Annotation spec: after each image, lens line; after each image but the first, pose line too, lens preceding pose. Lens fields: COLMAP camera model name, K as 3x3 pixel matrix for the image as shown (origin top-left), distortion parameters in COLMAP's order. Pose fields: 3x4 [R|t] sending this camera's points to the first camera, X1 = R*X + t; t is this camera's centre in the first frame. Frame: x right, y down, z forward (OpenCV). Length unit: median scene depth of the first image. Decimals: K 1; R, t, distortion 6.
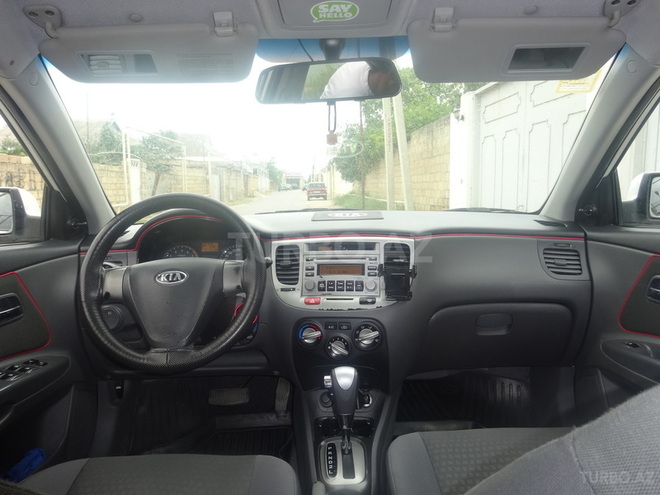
lens RADIAL K [[484.3, 0, 330.0], [0, 484.3, 247.5], [0, 0, 1]] dist [-0.009644, -0.002684]
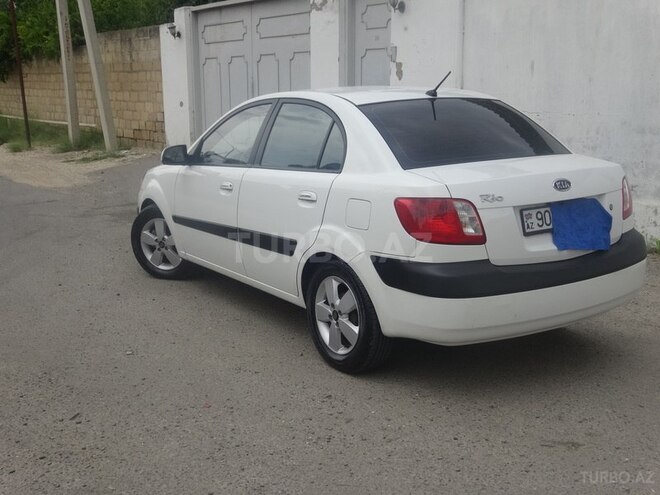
lens RADIAL K [[777.2, 0, 330.0], [0, 777.2, 247.5], [0, 0, 1]] dist [0.011785, 0.009978]
pose [[0.840261, -0.102574, 0.532391, -0.214356], [0.060487, 0.993546, 0.095957, 0.007200], [-0.538798, -0.048426, 0.841042, -0.288827]]
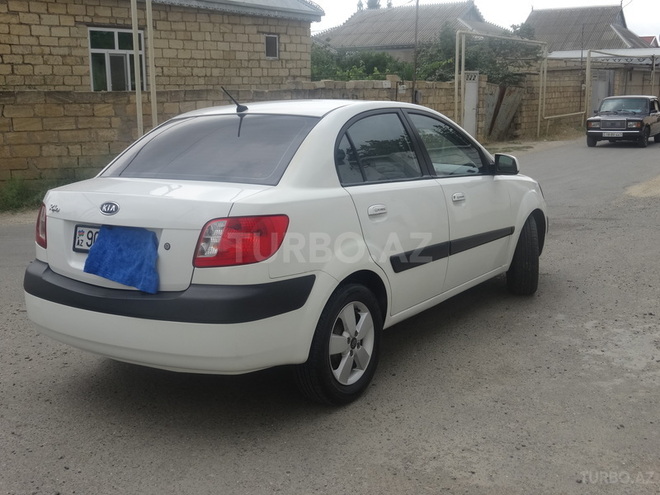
lens RADIAL K [[777.2, 0, 330.0], [0, 777.2, 247.5], [0, 0, 1]] dist [0.011785, 0.009978]
pose [[0.819305, 0.104418, -0.563770, 0.212488], [-0.061362, 0.993598, 0.094855, 0.000388], [0.570065, -0.043121, 0.820467, -0.272172]]
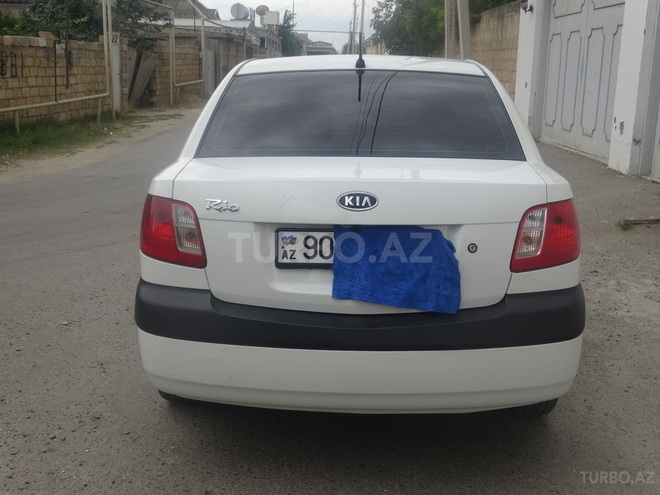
lens RADIAL K [[777.2, 0, 330.0], [0, 777.2, 247.5], [0, 0, 1]] dist [0.011785, 0.009978]
pose [[0.997854, 0.040249, -0.051641, 0.007230], [-0.034490, 0.993560, 0.107930, 0.007965], [0.055653, -0.105917, 0.992816, -0.281402]]
